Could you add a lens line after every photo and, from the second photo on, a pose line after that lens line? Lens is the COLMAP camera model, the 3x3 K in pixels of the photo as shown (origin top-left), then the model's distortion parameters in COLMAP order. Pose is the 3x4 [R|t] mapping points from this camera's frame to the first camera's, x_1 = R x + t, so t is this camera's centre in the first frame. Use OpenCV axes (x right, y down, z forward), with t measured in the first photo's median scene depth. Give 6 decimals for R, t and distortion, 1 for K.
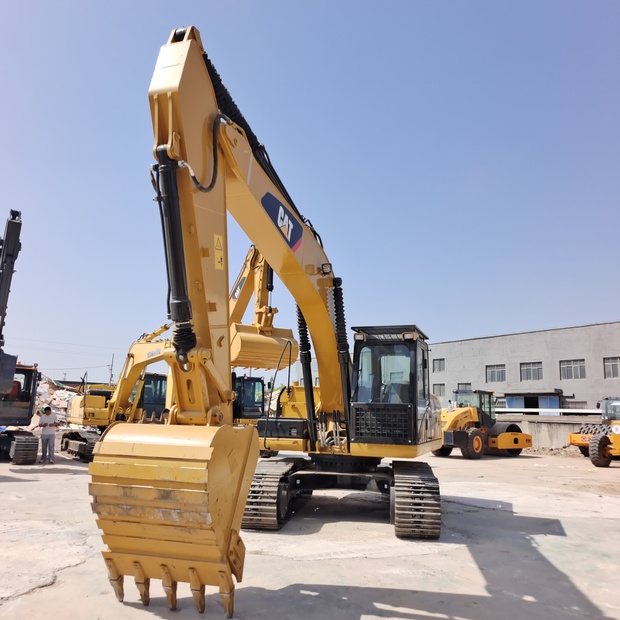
lens RADIAL K [[551.3, 0, 310.1], [0, 551.3, 309.6], [0, 0, 1]] dist [0.030271, 0.001807]
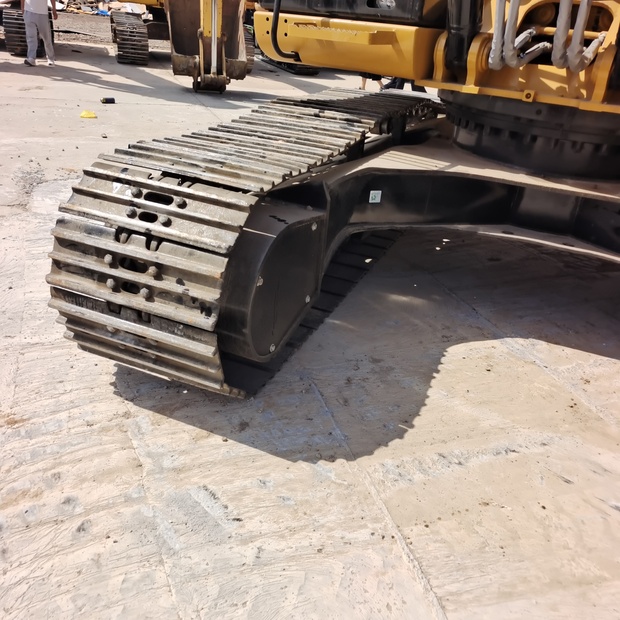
lens RADIAL K [[559.6, 0, 315.8], [0, 559.6, 309.6], [0, 0, 1]] dist [0.032599, 0.007252]
pose [[0.965412, 0.169963, -0.197719, 0.013878], [-0.014246, 0.791580, 0.610899, 0.189423], [0.260341, -0.586952, 0.766622, 0.755428]]
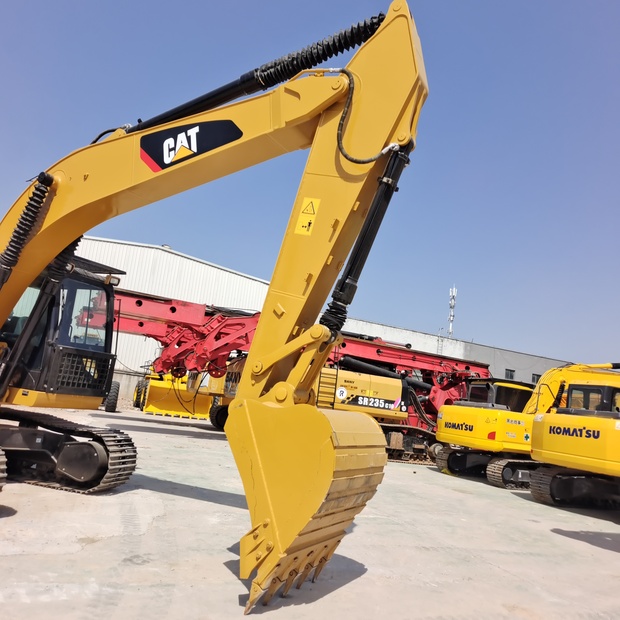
lens RADIAL K [[559.7, 0, 310.7], [0, 559.7, 309.4], [0, 0, 1]] dist [0.048807, 0.003561]
pose [[0.172436, 0.151000, 0.973378, -0.664811], [-0.305863, 0.947541, -0.092808, 0.077902], [-0.936330, -0.281717, 0.209576, 0.470300]]
